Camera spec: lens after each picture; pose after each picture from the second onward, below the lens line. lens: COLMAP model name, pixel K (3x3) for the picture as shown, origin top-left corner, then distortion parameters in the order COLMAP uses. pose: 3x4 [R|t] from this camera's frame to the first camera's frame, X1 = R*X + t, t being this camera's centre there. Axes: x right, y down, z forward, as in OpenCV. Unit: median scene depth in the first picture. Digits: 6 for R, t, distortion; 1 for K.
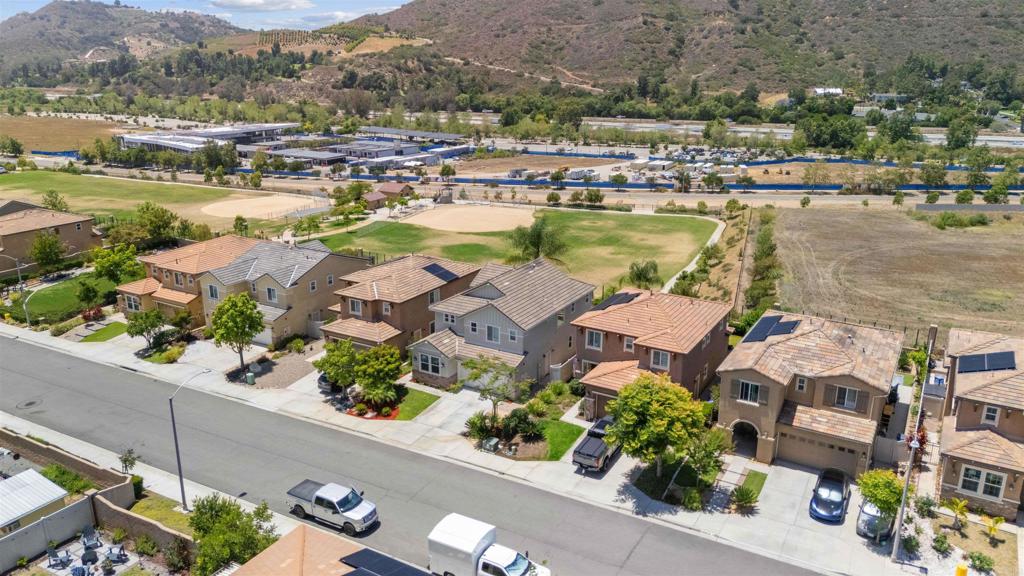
lens RADIAL K [[749.1, 0, 512.0], [0, 749.1, 288.0], [0, 0, 1]] dist [0.063883, -0.056590]
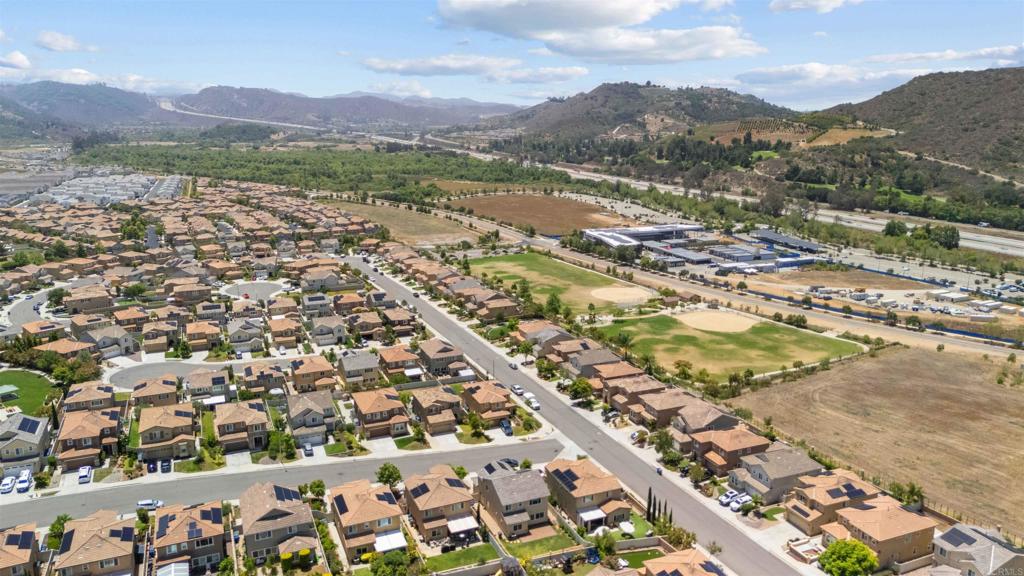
lens RADIAL K [[749.1, 0, 512.0], [0, 749.1, 288.0], [0, 0, 1]] dist [0.063883, -0.056590]
pose [[0.800161, 0.140197, -0.583170, 0.138112], [-0.176978, 0.984195, -0.006223, -0.017650], [0.573081, 0.108187, 0.812326, -0.168143]]
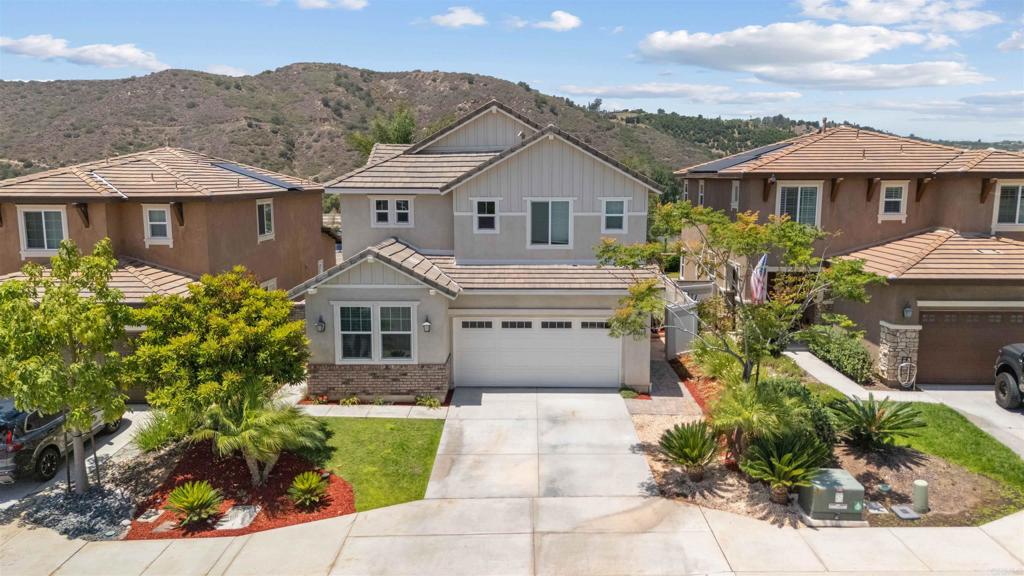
lens RADIAL K [[749.1, 0, 512.0], [0, 749.1, 288.0], [0, 0, 1]] dist [0.063883, -0.056590]
pose [[0.870638, -0.073798, 0.486356, -0.016124], [0.147051, 0.982520, -0.114156, 0.009638], [-0.469430, 0.170907, 0.866271, 0.051732]]
